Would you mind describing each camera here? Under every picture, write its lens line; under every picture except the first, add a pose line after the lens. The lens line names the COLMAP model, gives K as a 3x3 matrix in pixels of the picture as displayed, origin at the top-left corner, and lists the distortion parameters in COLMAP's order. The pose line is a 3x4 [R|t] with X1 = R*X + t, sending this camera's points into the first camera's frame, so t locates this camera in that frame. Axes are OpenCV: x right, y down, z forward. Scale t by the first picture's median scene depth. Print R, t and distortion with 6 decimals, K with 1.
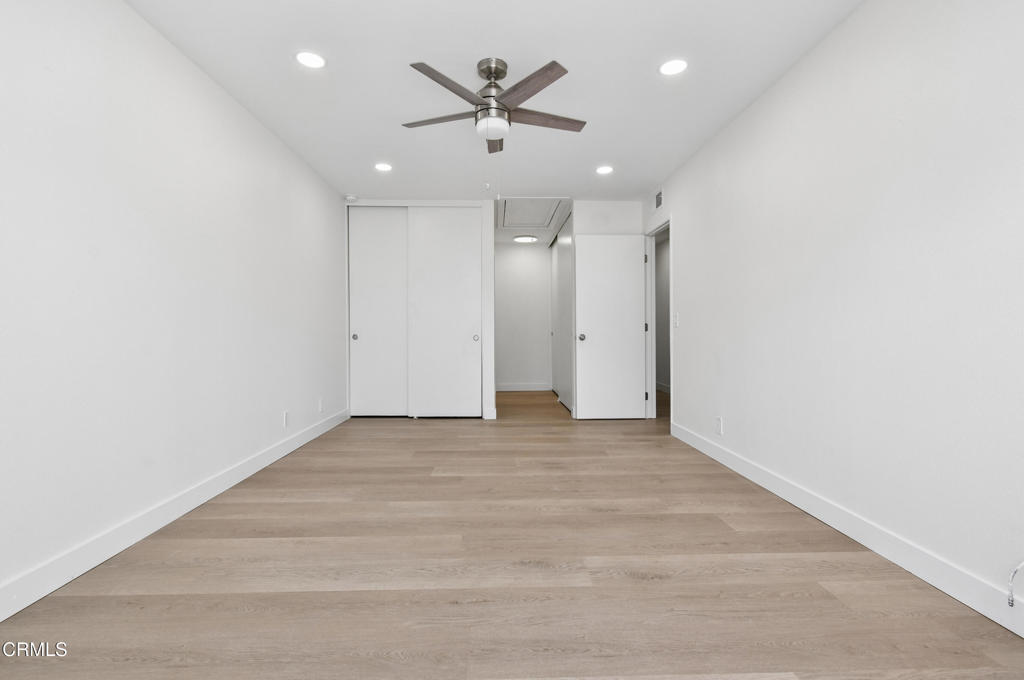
lens RADIAL K [[462.9, 0, 512.0], [0, 462.9, 340.0], [0, 0, 1]] dist [-0.003150, -0.000474]
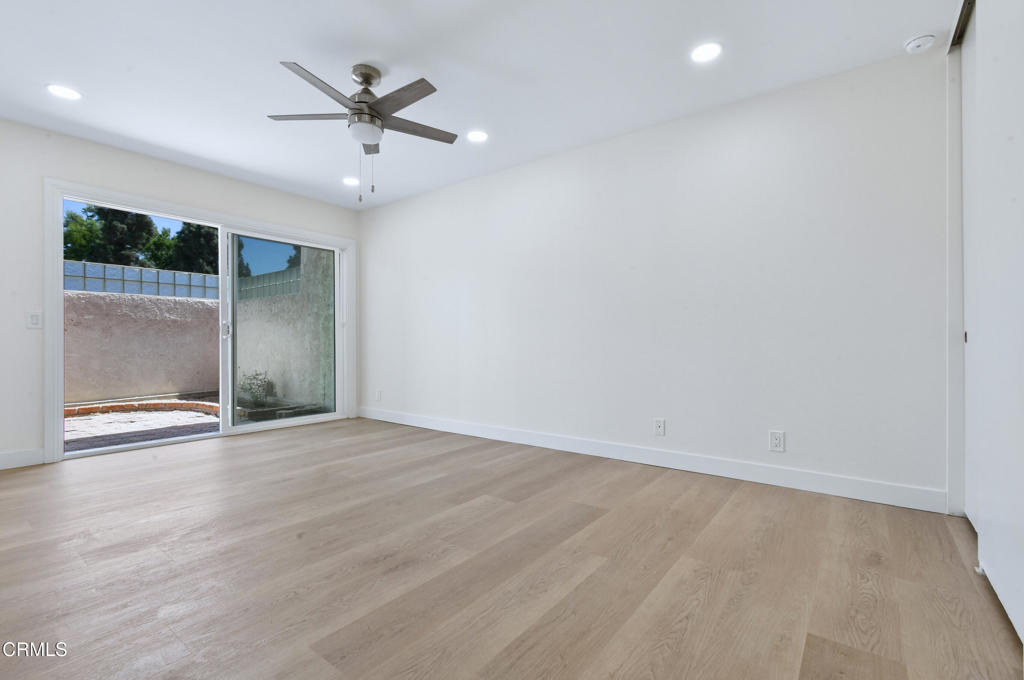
lens RADIAL K [[462.9, 0, 512.0], [0, 462.9, 340.0], [0, 0, 1]] dist [-0.003150, -0.000474]
pose [[-0.633794, -0.005915, -0.773479, 0.483602], [-0.012524, 0.999918, 0.002616, 0.000381], [0.773400, 0.011345, -0.633816, 1.647860]]
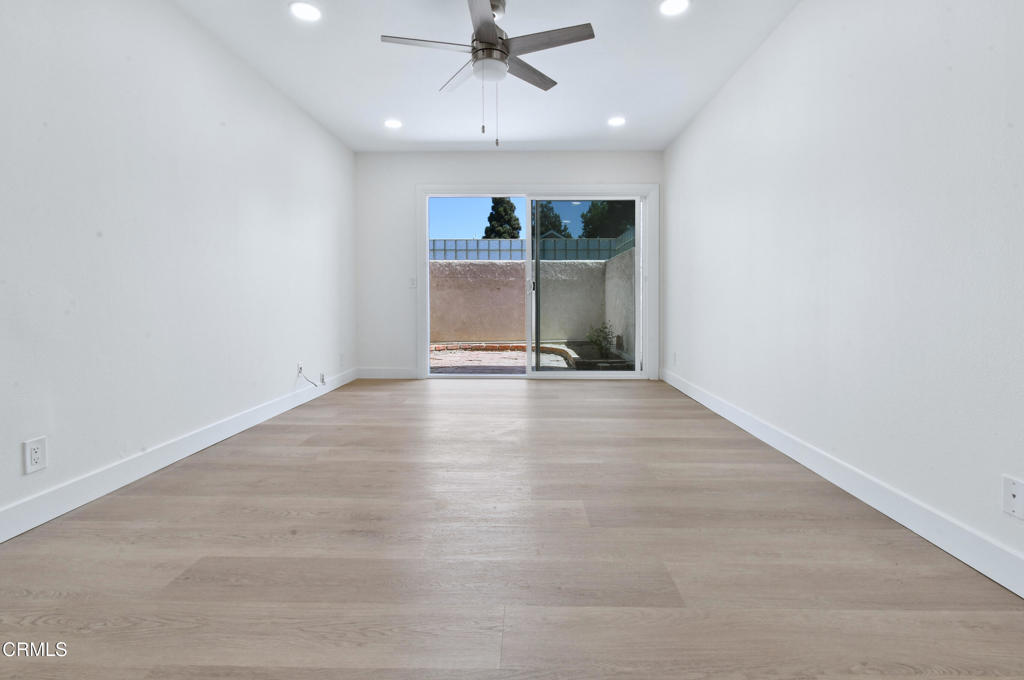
lens RADIAL K [[465.1, 0, 513.4], [0, 465.1, 306.6], [0, 0, 1]] dist [-0.001481, -0.000057]
pose [[-0.998256, -0.004164, 0.058894, -0.121307], [-0.002302, 0.999497, 0.031645, 0.004069], [-0.058997, 0.031454, -0.997763, 1.705707]]
